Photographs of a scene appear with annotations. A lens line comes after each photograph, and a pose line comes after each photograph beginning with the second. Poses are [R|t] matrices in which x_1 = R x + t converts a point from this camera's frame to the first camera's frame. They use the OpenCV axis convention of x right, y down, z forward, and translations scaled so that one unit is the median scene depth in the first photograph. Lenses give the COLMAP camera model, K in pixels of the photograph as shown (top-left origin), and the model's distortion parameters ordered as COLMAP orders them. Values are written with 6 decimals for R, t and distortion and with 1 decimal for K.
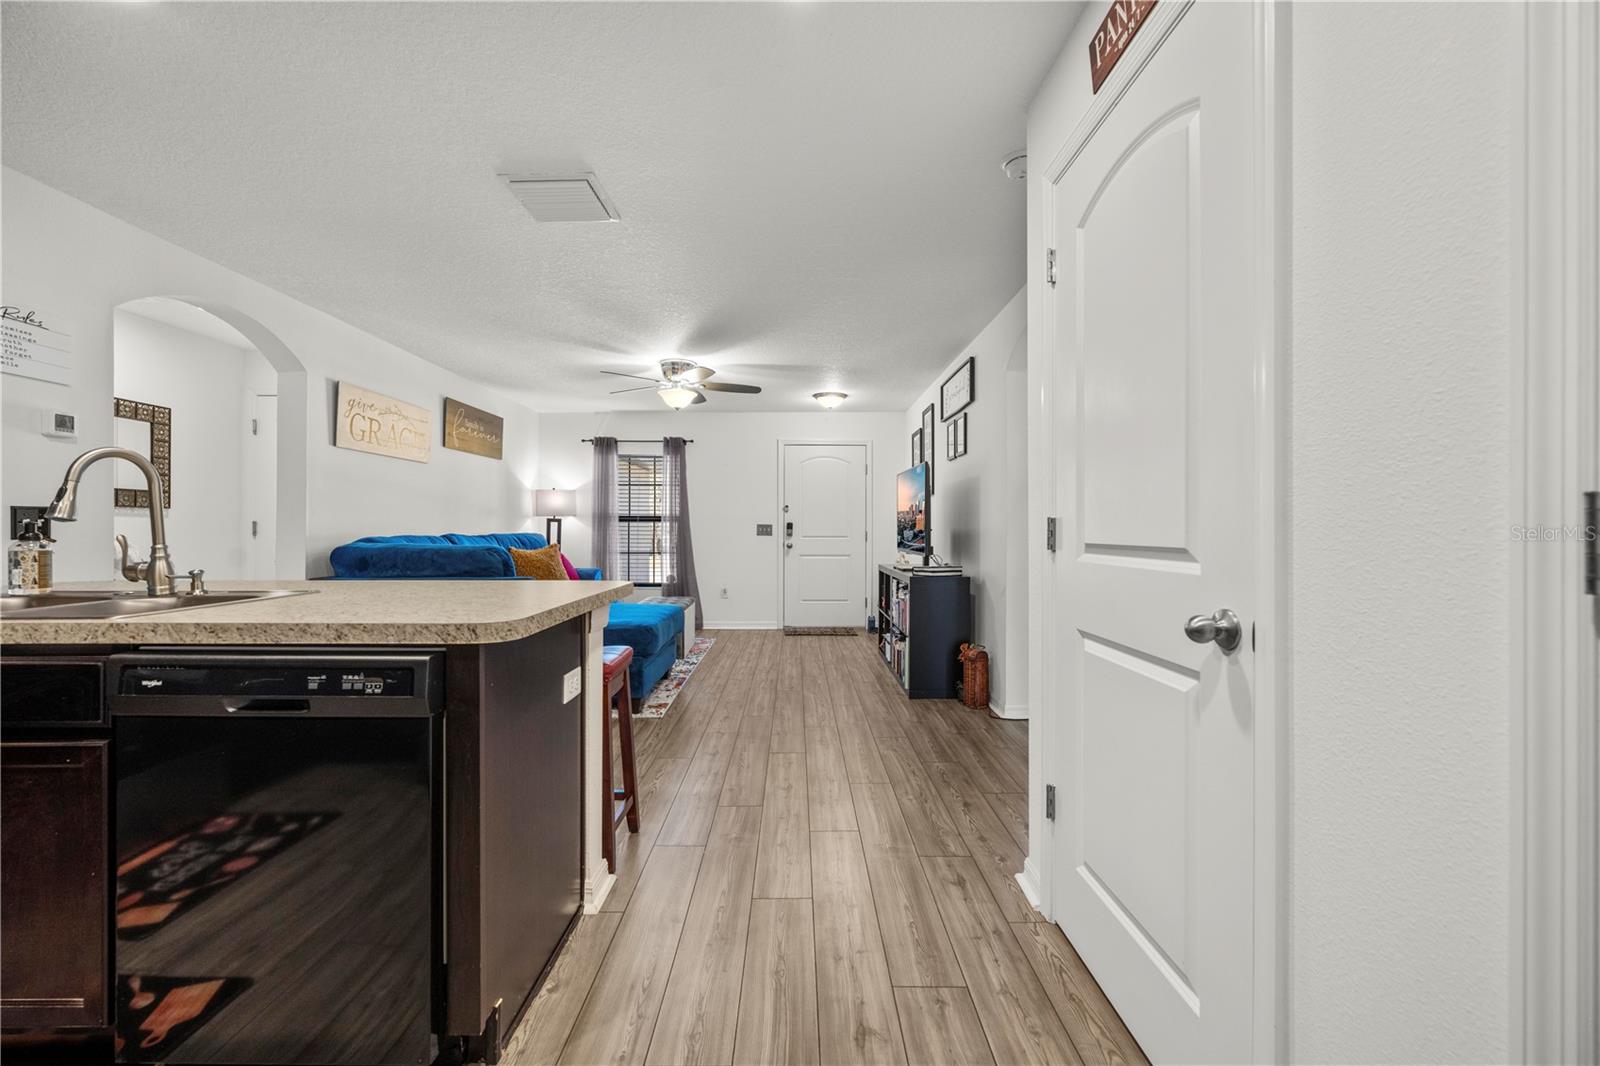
lens RADIAL K [[640.7, 0, 797.4], [0, 640.7, 533.7], [0, 0, 1]] dist [-0.000581, -0.000333]
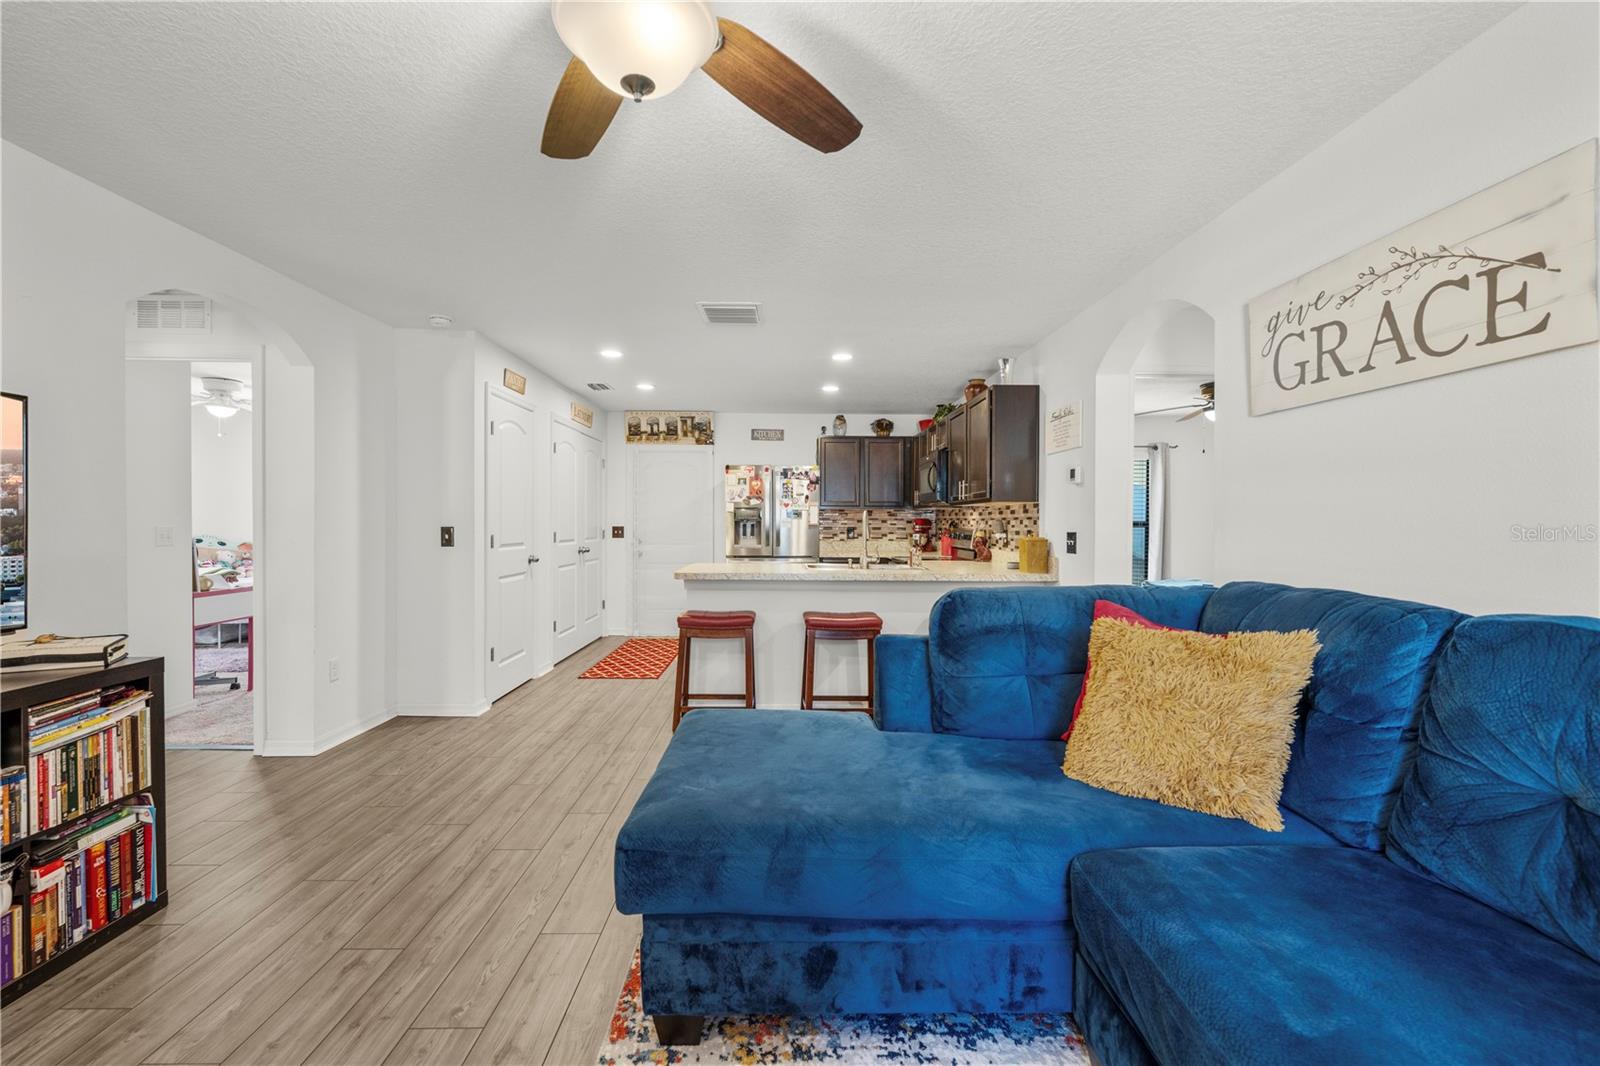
lens RADIAL K [[692.4, 0, 801.1], [0, 692.4, 527.2], [0, 0, 1]] dist [0.000234, 0.000003]
pose [[-0.999737, -0.007898, -0.021524, -0.299117], [-0.008225, 0.999852, 0.015113, -0.043545], [0.021402, 0.015286, -0.999654, 1.549206]]
